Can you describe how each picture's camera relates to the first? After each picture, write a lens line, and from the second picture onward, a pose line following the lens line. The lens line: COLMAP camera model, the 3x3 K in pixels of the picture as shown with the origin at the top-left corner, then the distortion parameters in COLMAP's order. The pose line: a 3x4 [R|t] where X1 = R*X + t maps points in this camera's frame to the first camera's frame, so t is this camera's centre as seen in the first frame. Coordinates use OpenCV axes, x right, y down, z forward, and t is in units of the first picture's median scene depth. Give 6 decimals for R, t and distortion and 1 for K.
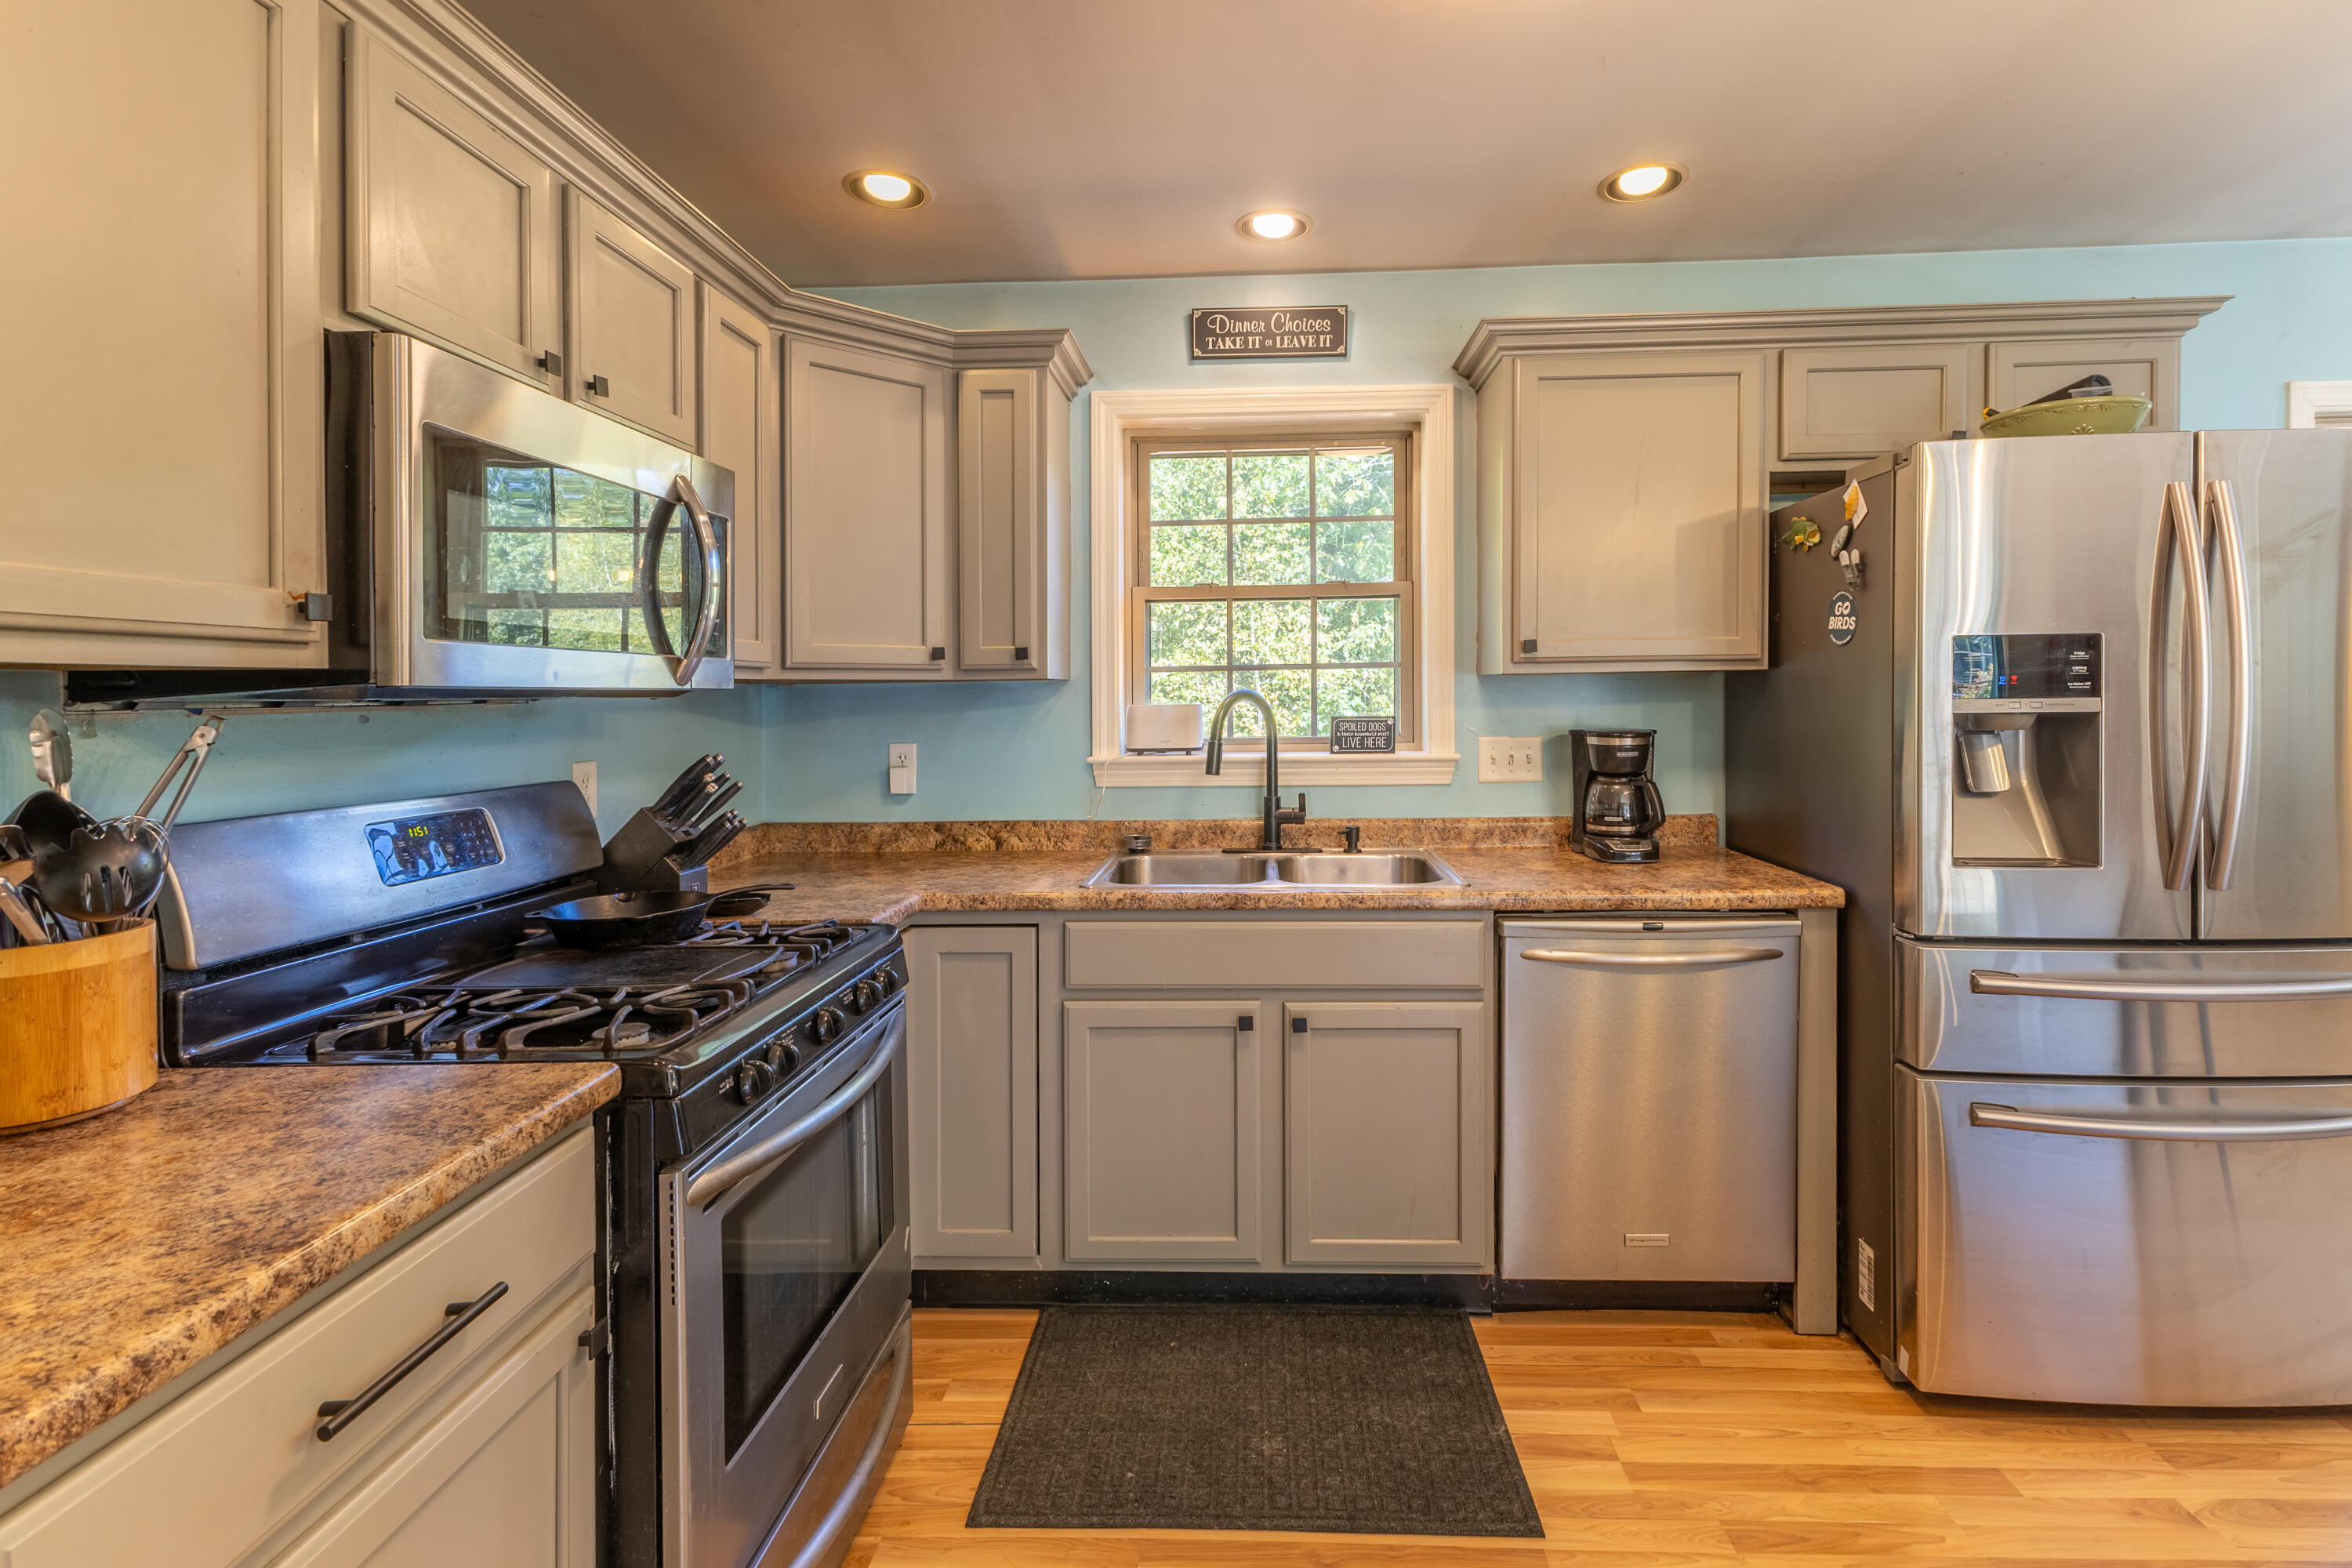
lens RADIAL K [[1075.5, 0, 1241.7], [0, 1075.5, 692.2], [0, 0, 1]] dist [0.005967, 0.000076]
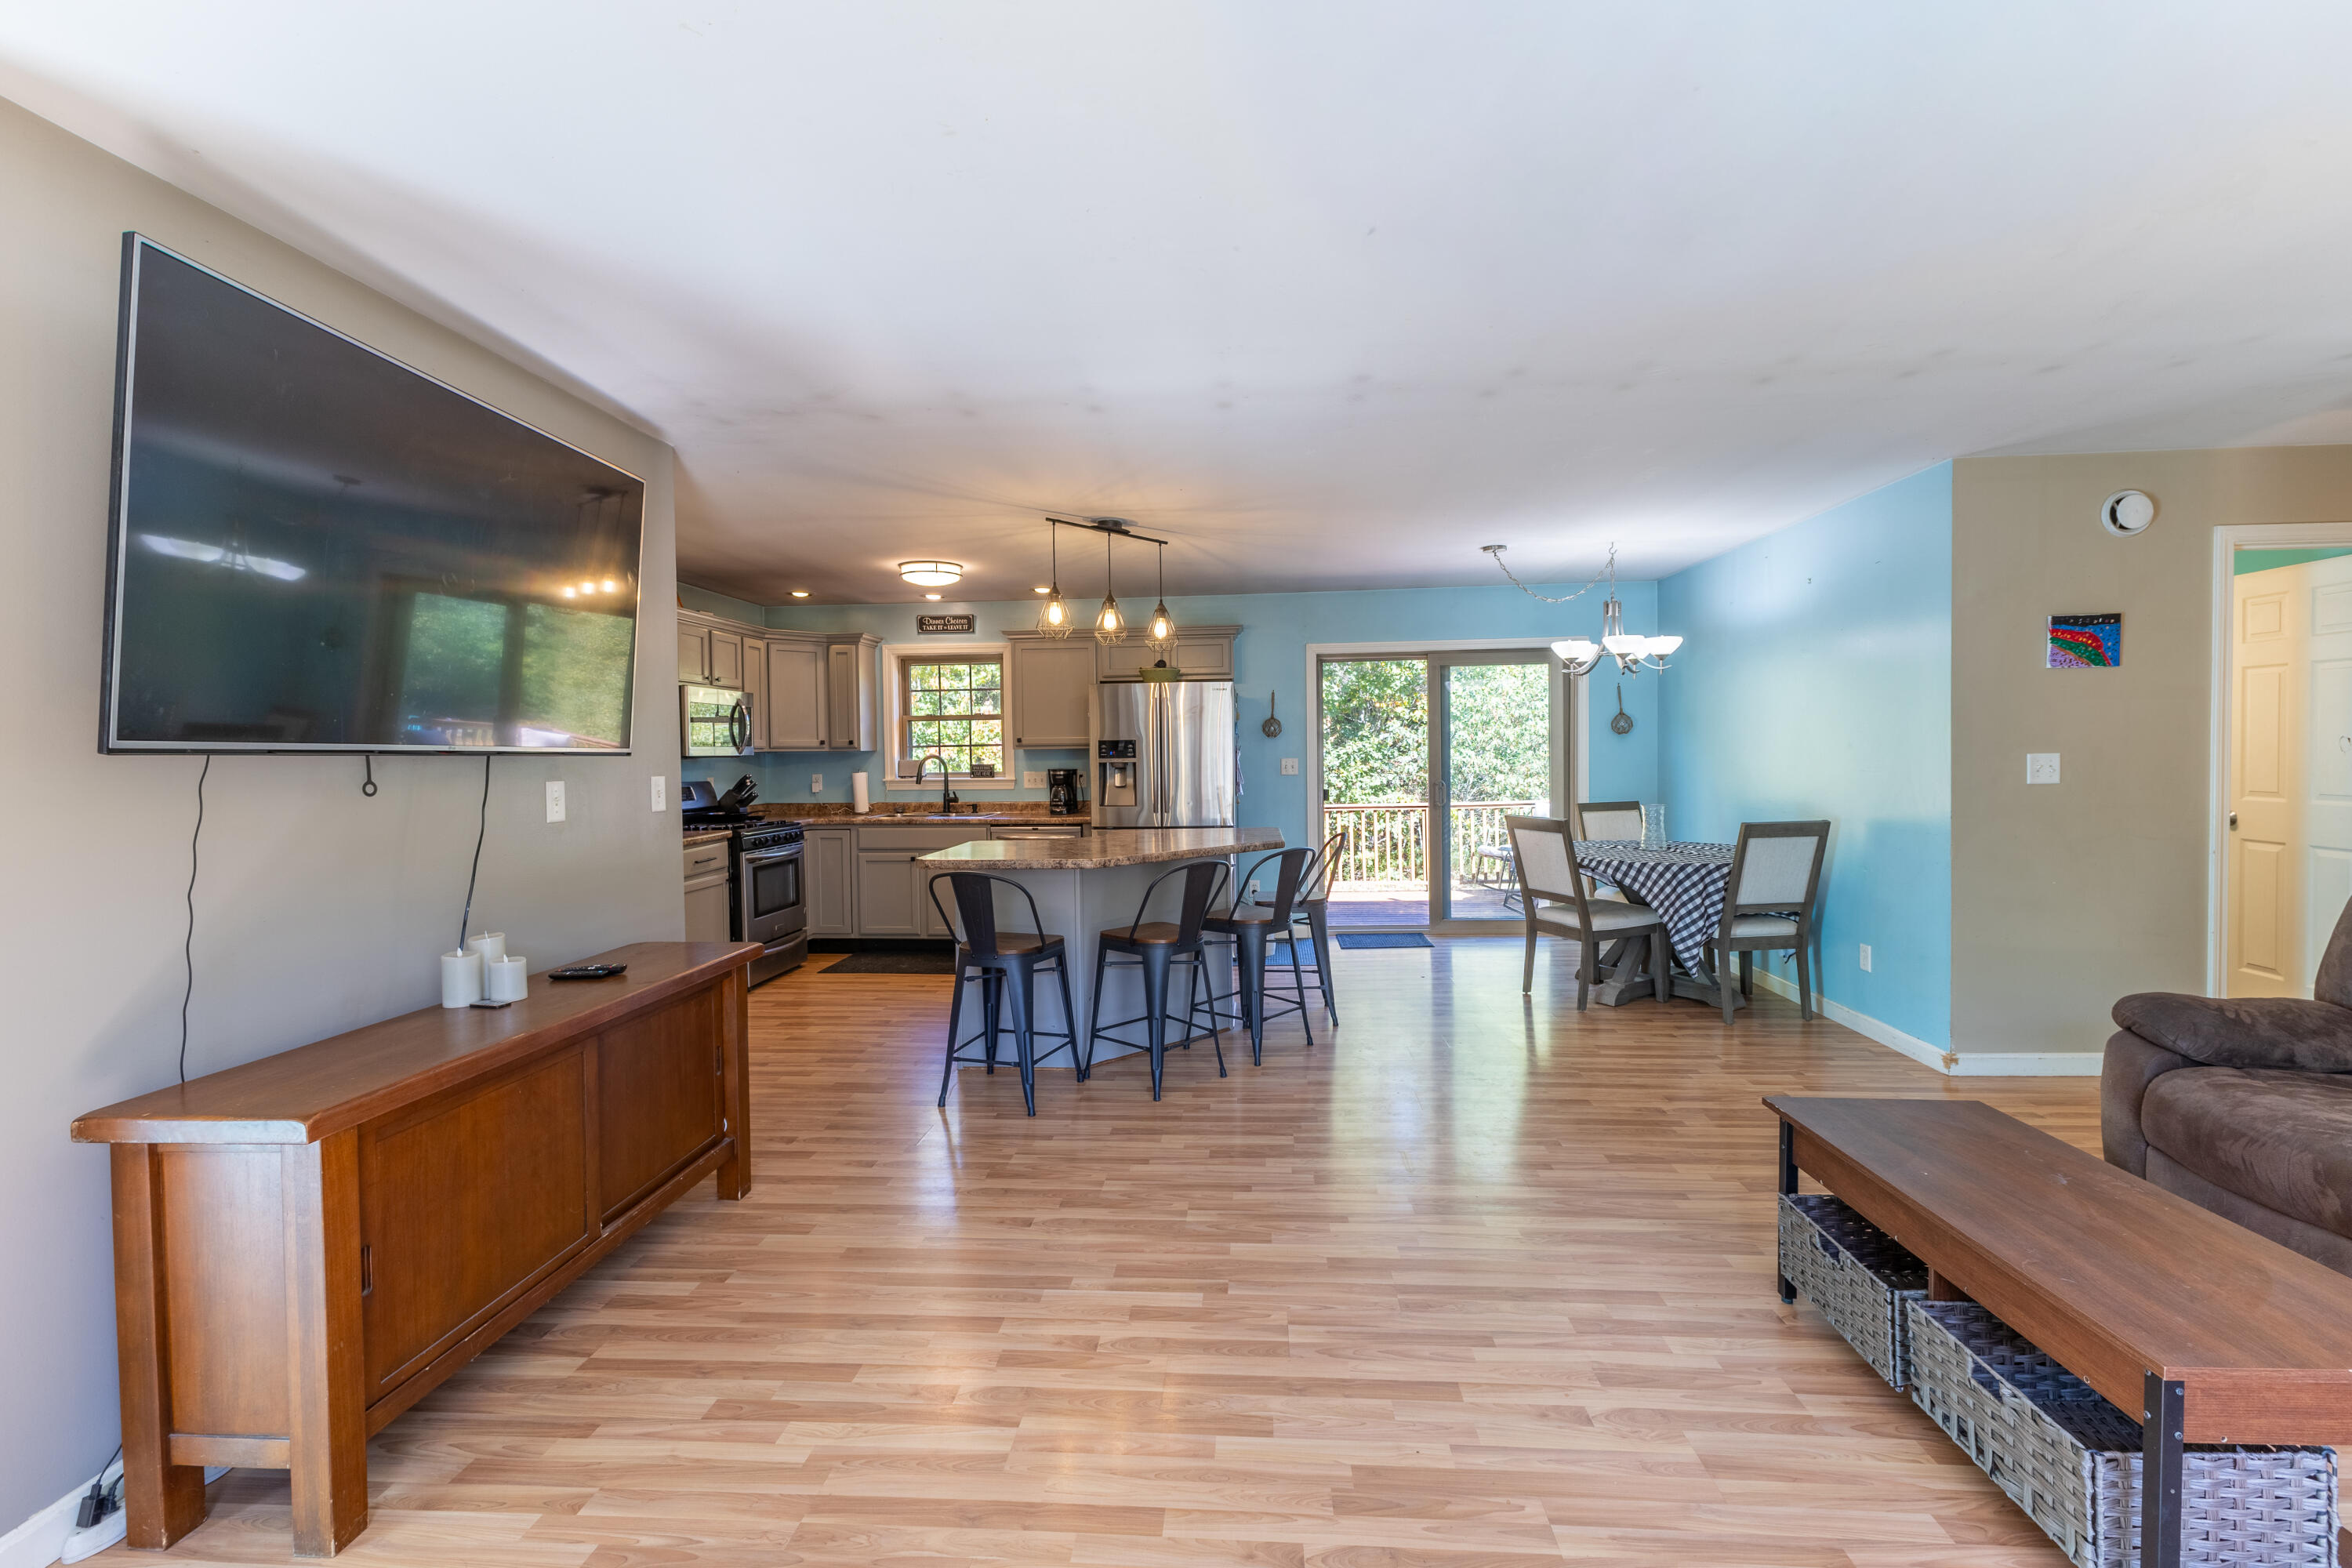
lens RADIAL K [[973.8, 0, 1183.2], [0, 973.8, 788.7], [0, 0, 1]] dist [0.007333, -0.000702]
pose [[0.999367, 0.000847, -0.035562, 0.788592], [0.000532, 0.999248, 0.038765, -0.012974], [0.035568, -0.038759, 0.998615, -1.614685]]
